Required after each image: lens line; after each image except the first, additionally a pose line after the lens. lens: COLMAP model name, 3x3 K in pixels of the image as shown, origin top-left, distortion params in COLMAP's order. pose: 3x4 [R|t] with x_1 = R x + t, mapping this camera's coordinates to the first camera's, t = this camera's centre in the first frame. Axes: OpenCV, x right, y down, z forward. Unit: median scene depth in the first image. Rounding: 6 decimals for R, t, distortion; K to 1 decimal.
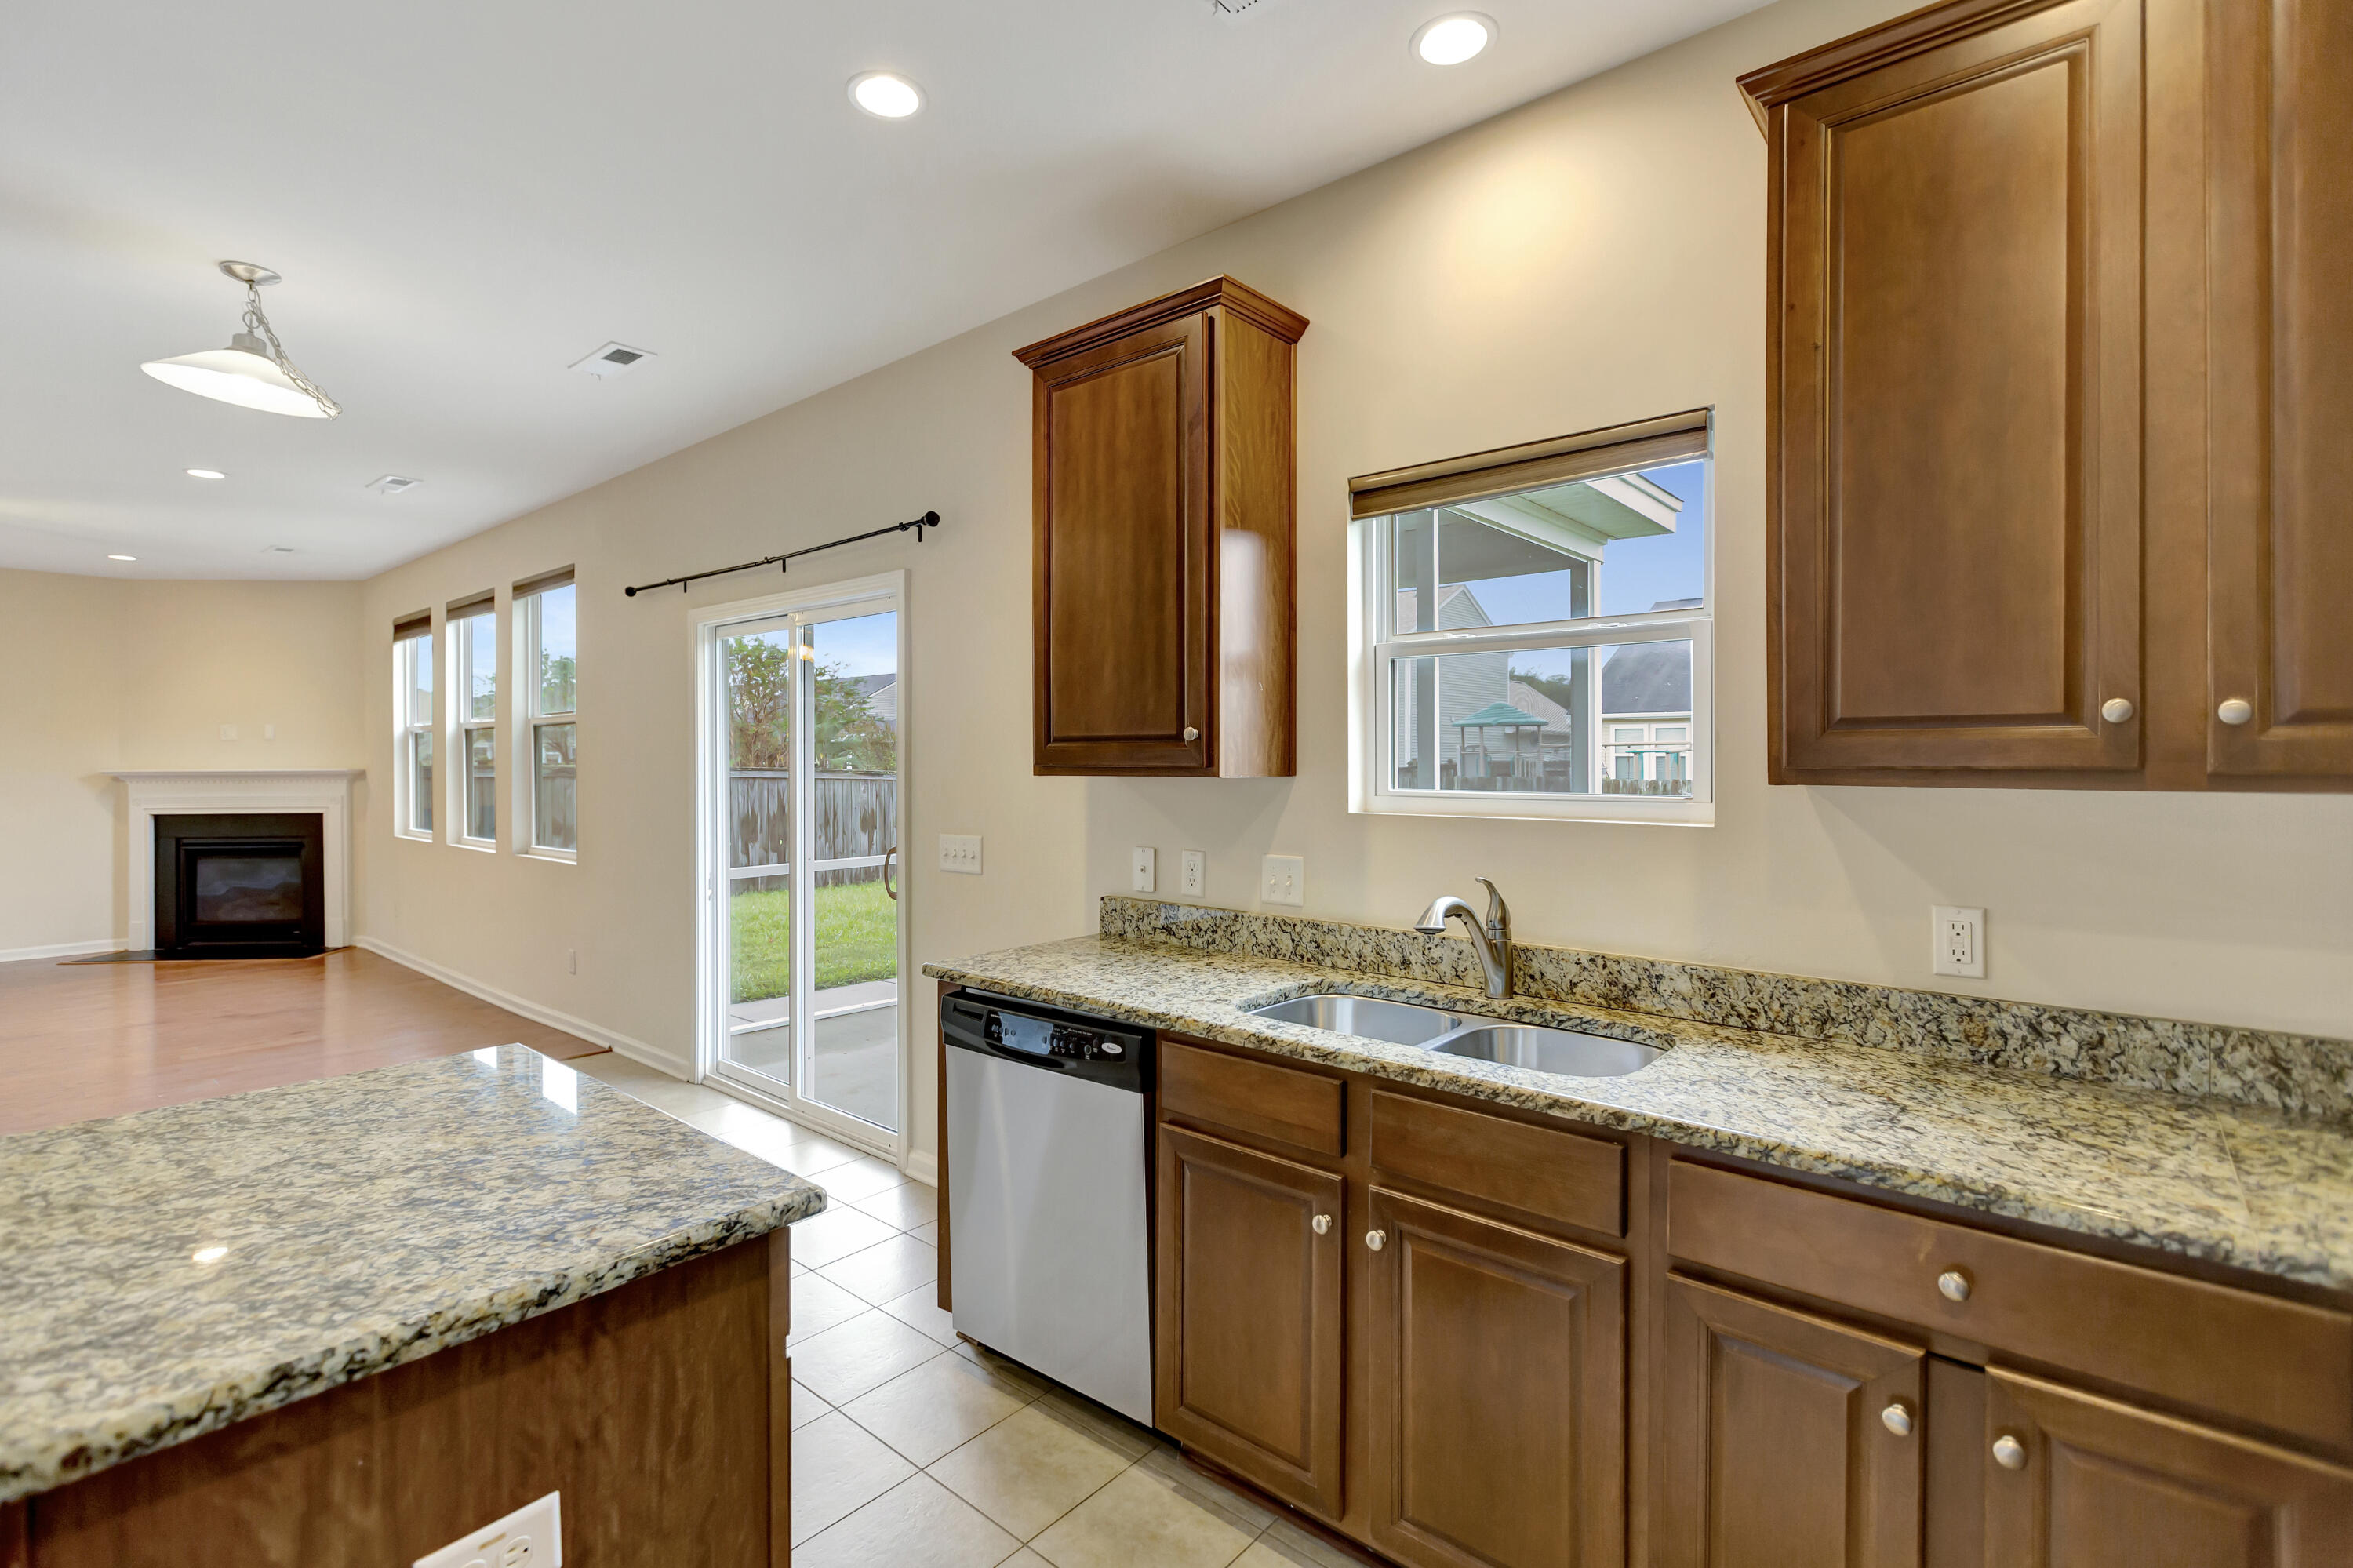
lens RADIAL K [[1070.0, 0, 1147.1], [0, 1070.0, 763.8], [0, 0, 1]] dist [-0.000914, -0.001090]
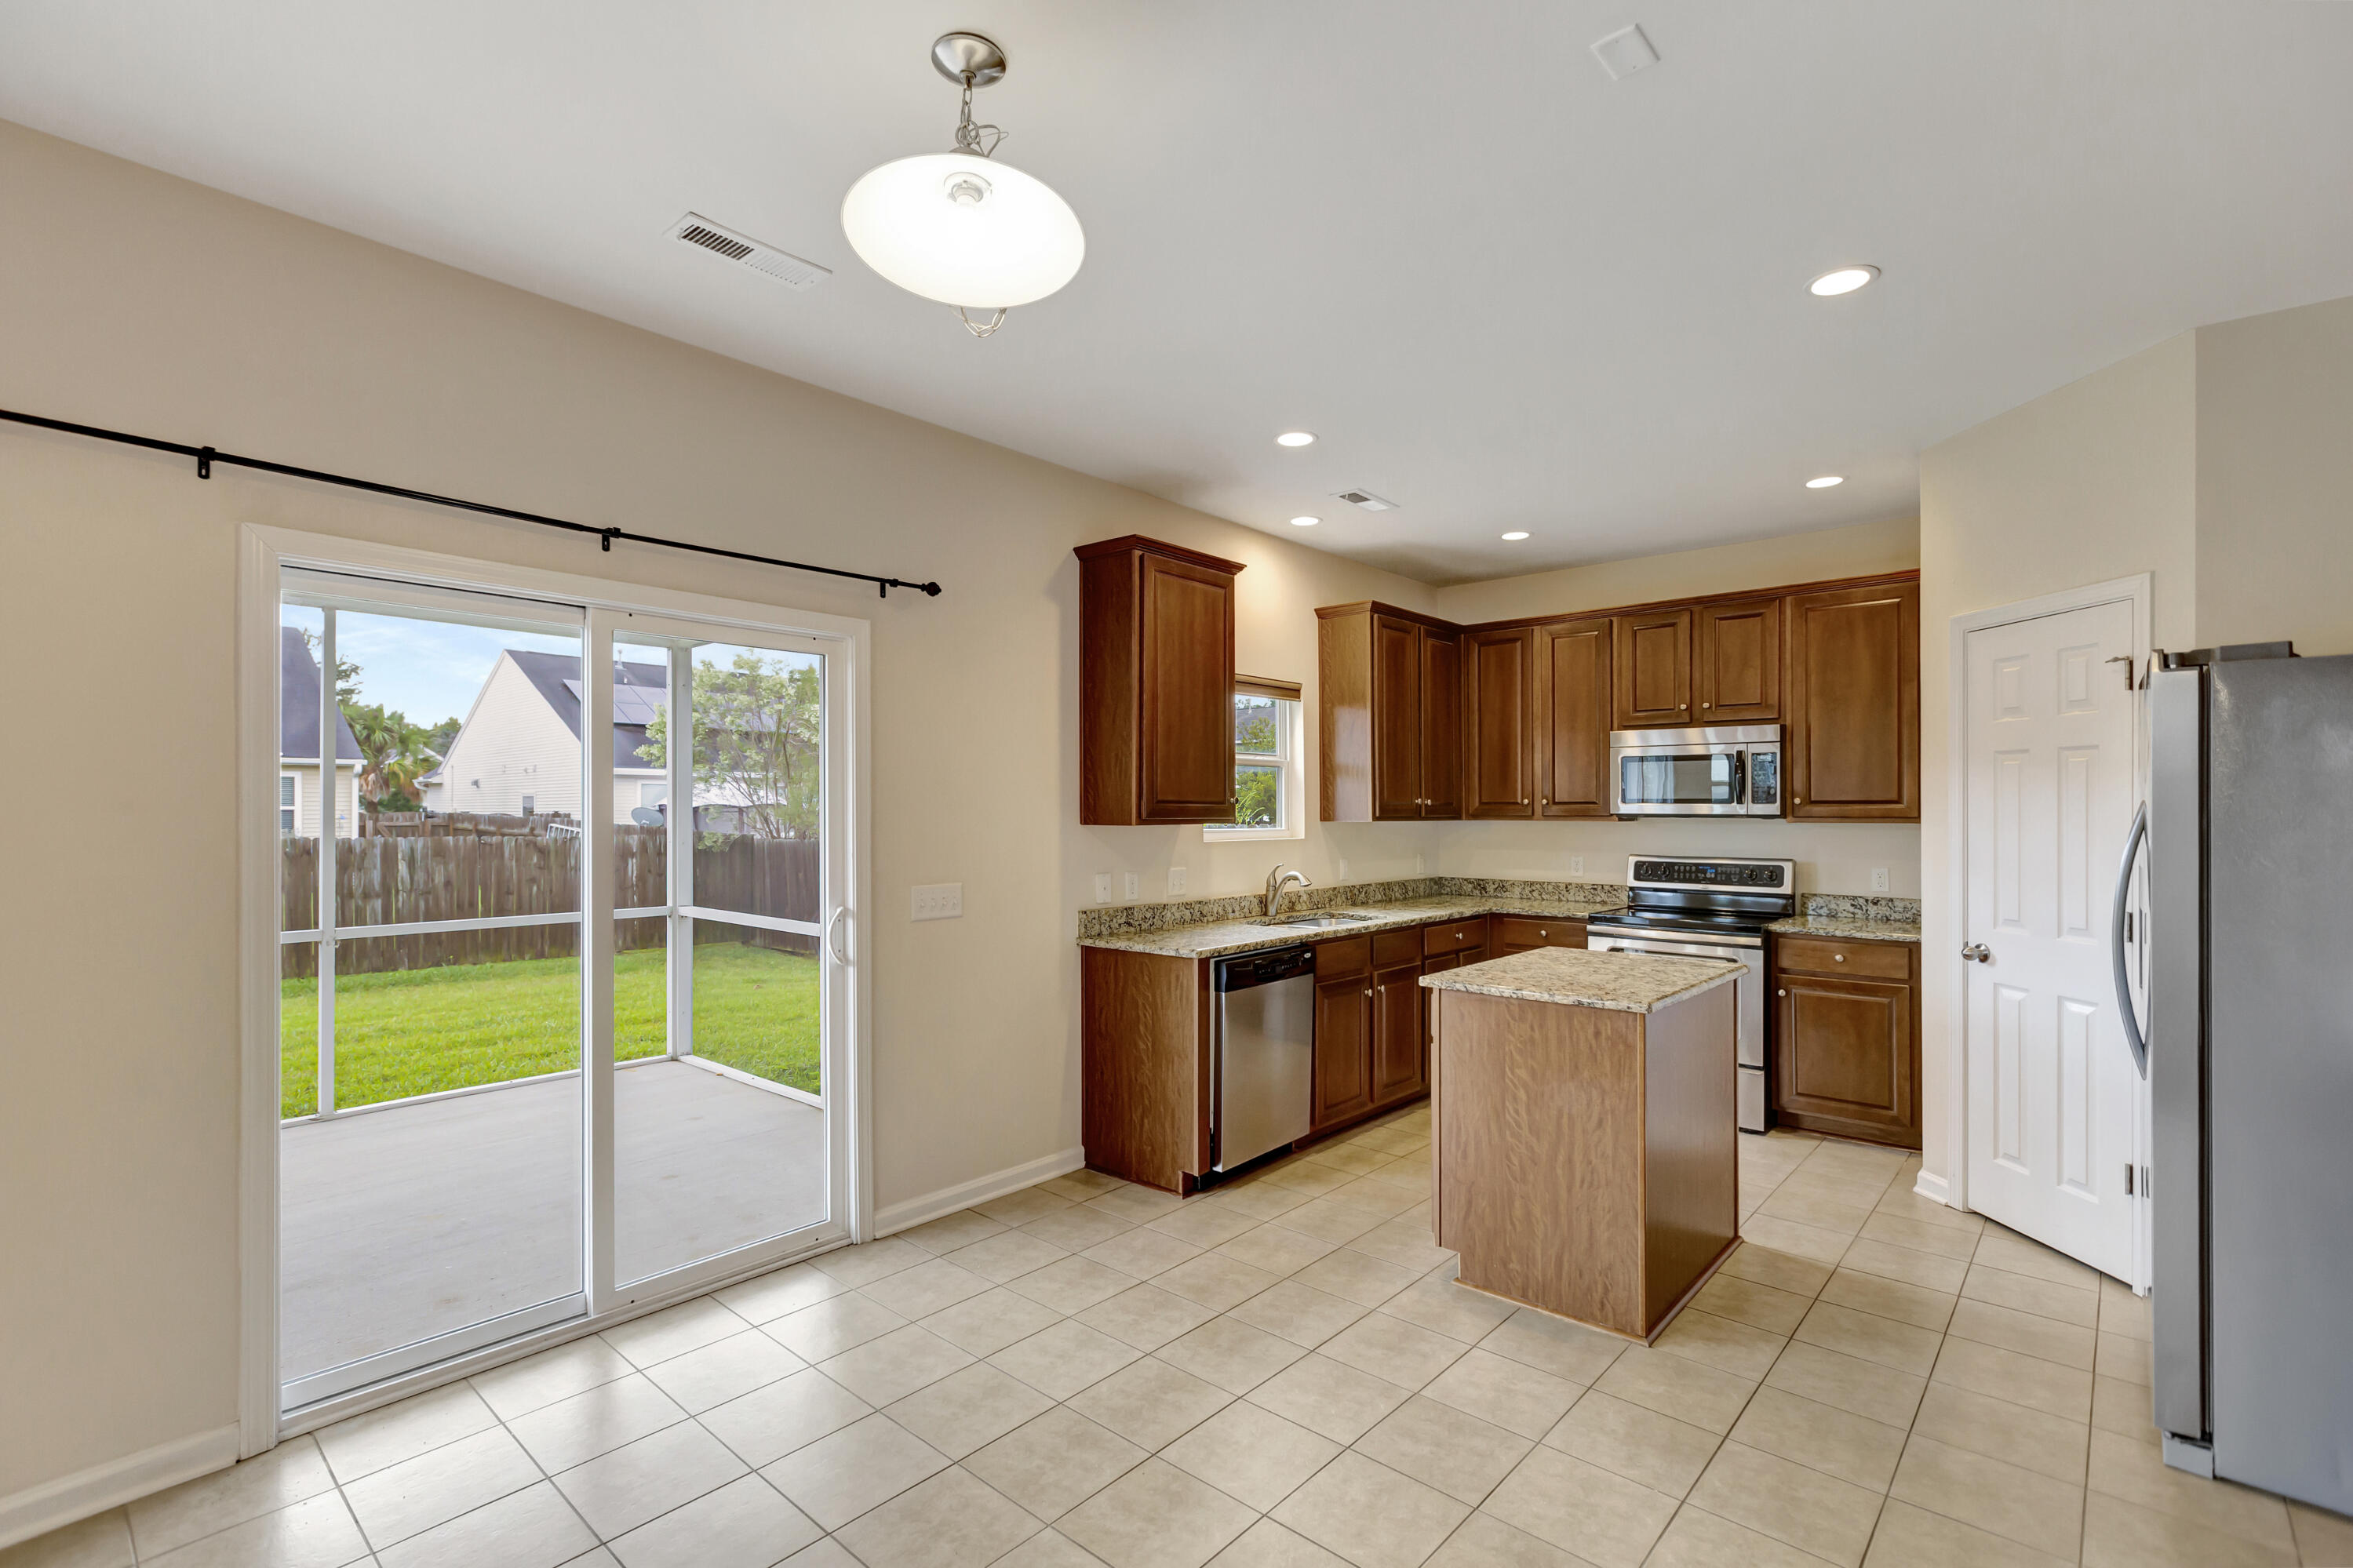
lens RADIAL K [[1064.4, 0, 1180.8], [0, 1064.4, 812.5], [0, 0, 1]] dist [0.000250, 0.000095]
pose [[0.006820, -0.000736, 0.999976, -3.395989], [0.005381, 0.999985, 0.000700, -0.016781], [-0.999962, 0.005377, 0.006824, 2.015514]]
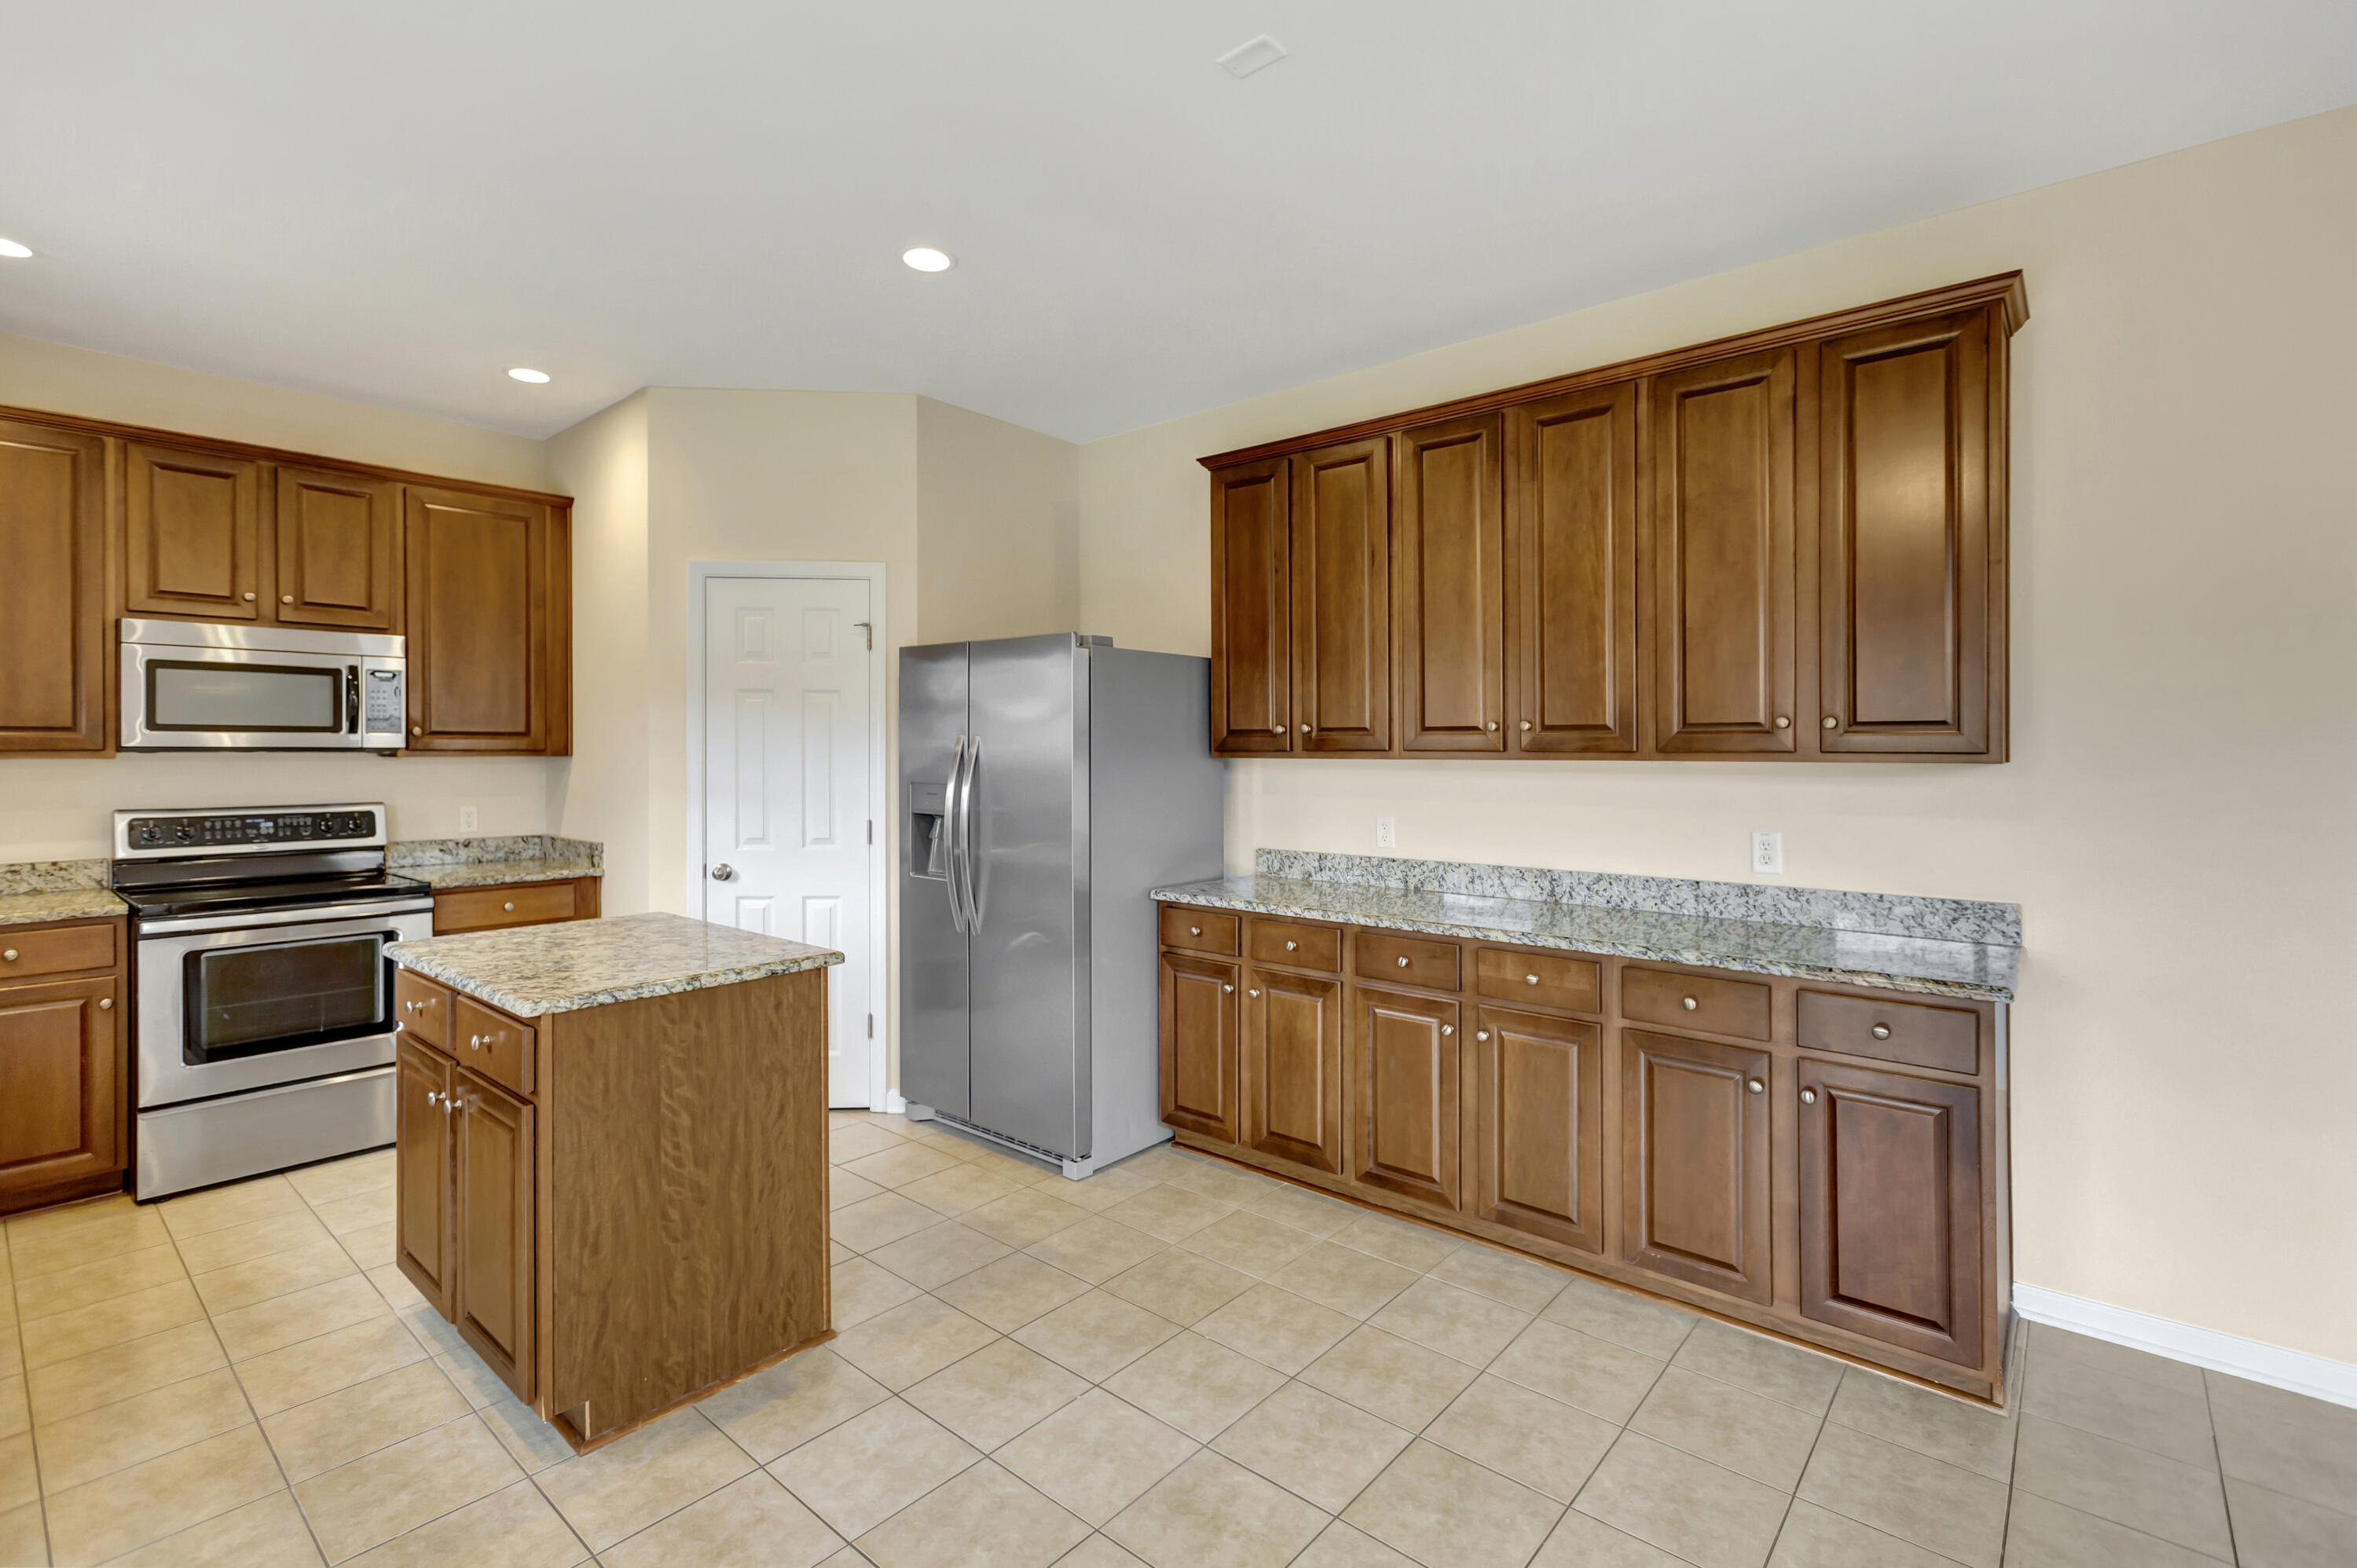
lens RADIAL K [[1068.0, 0, 1164.0], [0, 1068.0, 746.0], [0, 0, 1]] dist [0.003547, 0.000131]
pose [[-0.999983, 0.001554, -0.005651, -1.791494], [0.001538, 0.999995, 0.002829, -0.004622], [0.005655, 0.002820, -0.999980, 3.053455]]
